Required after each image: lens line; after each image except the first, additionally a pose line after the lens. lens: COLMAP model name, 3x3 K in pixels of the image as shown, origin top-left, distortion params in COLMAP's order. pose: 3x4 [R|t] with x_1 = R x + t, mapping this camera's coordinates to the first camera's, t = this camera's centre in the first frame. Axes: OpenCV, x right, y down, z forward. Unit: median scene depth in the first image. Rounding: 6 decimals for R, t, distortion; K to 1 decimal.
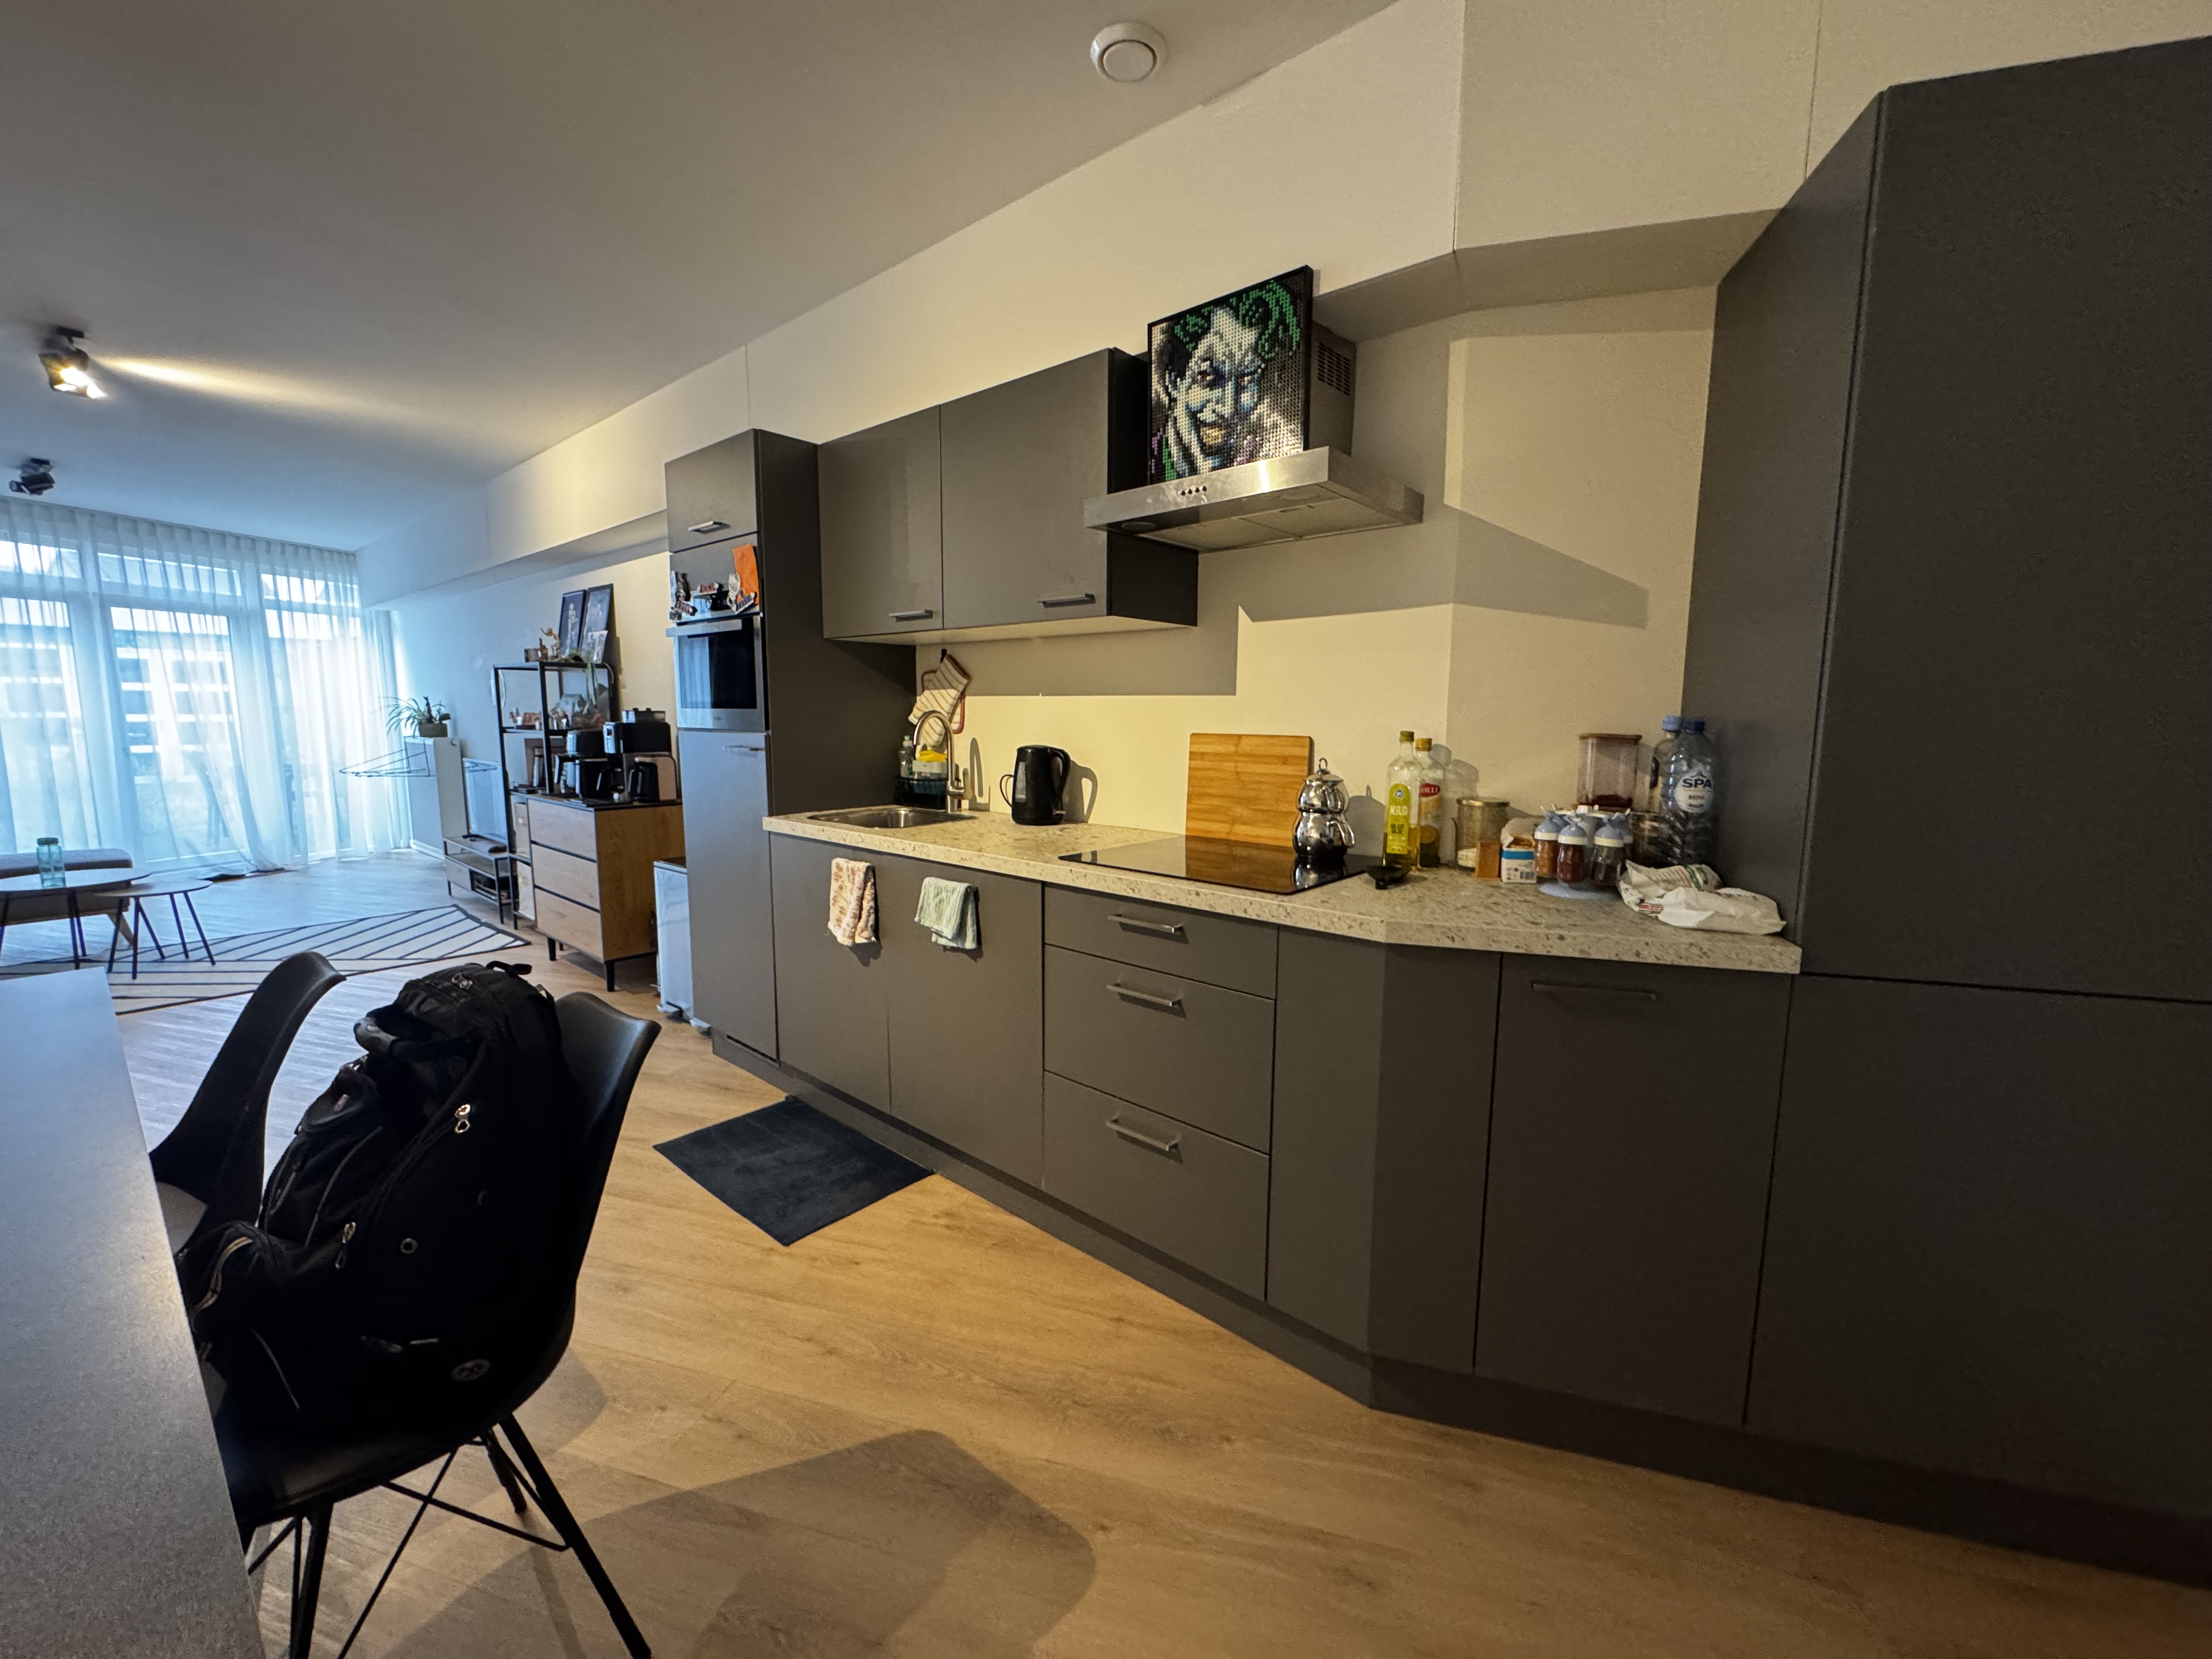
lens RADIAL K [[879.4, 0, 1108.9], [0, 879.4, 825.8], [0, 0, 1]] dist [-0.001979, 0.000198]
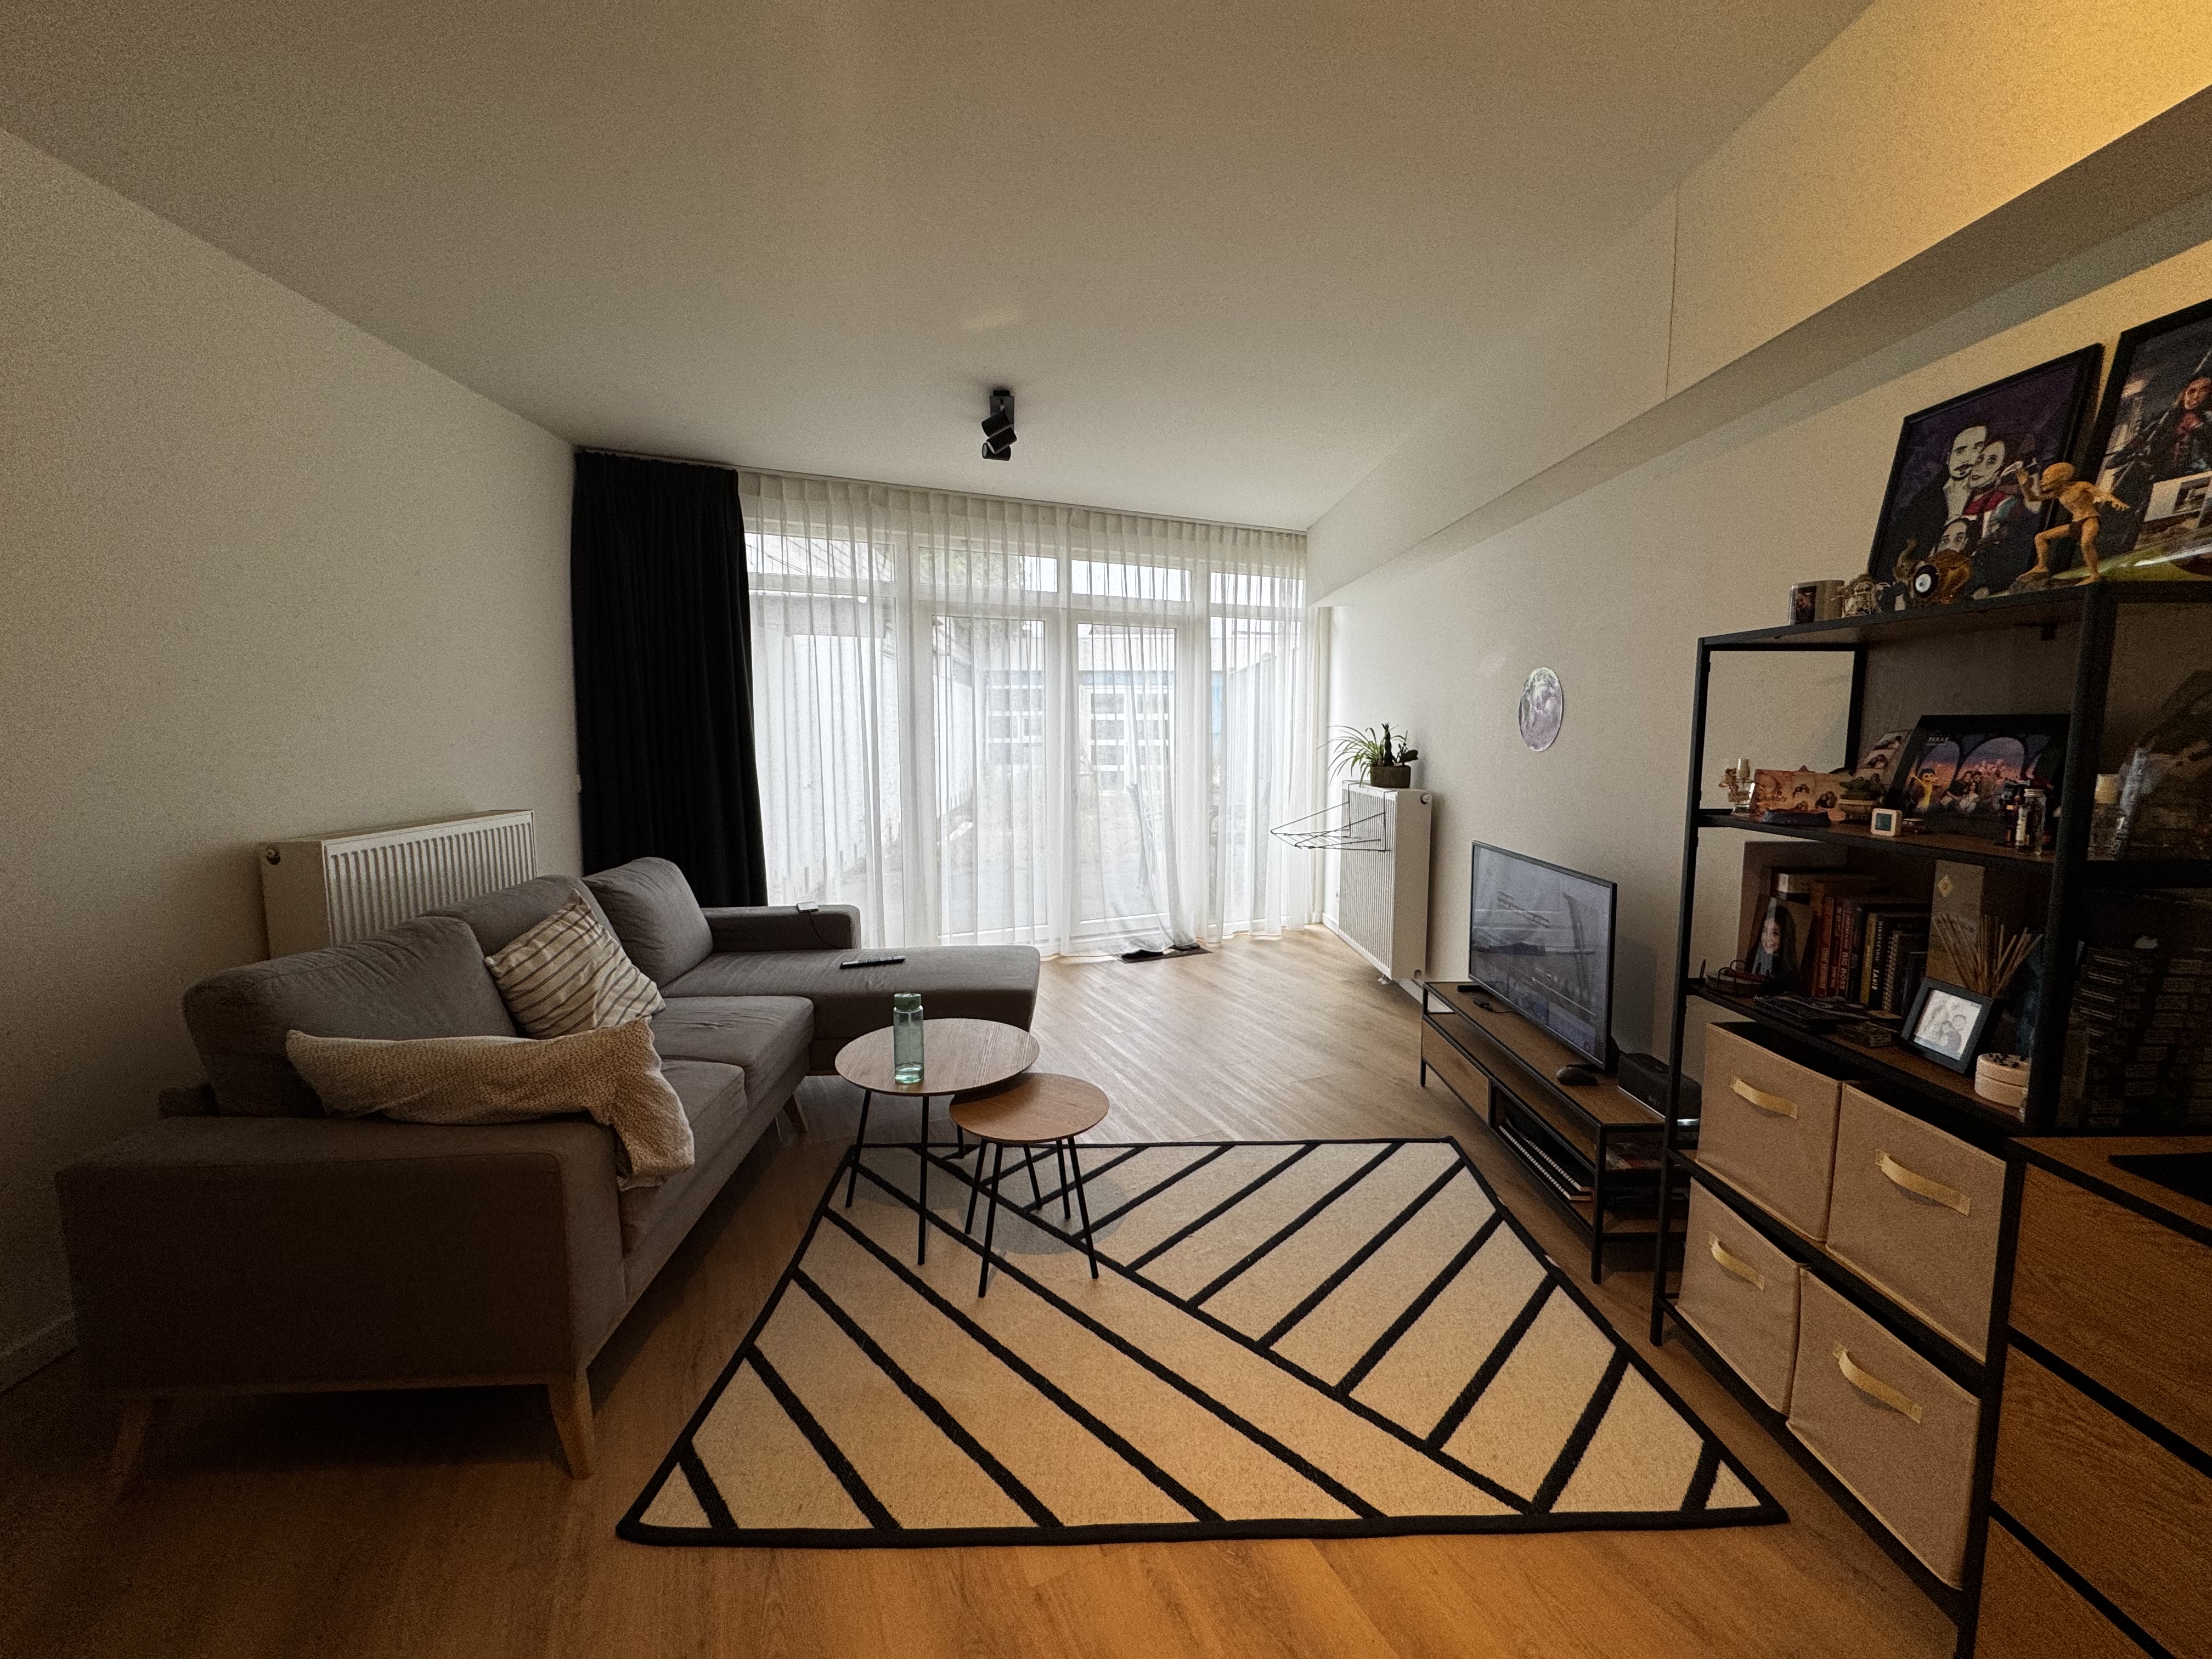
lens RADIAL K [[879.4, 0, 1106.7], [0, 879.4, 831.7], [0, 0, 1]] dist [-0.001979, 0.000198]
pose [[0.657276, 0.076324, -0.749775, -1.121444], [-0.086671, 0.995913, 0.025401, -0.177728], [0.748650, 0.048288, 0.661205, 1.124262]]
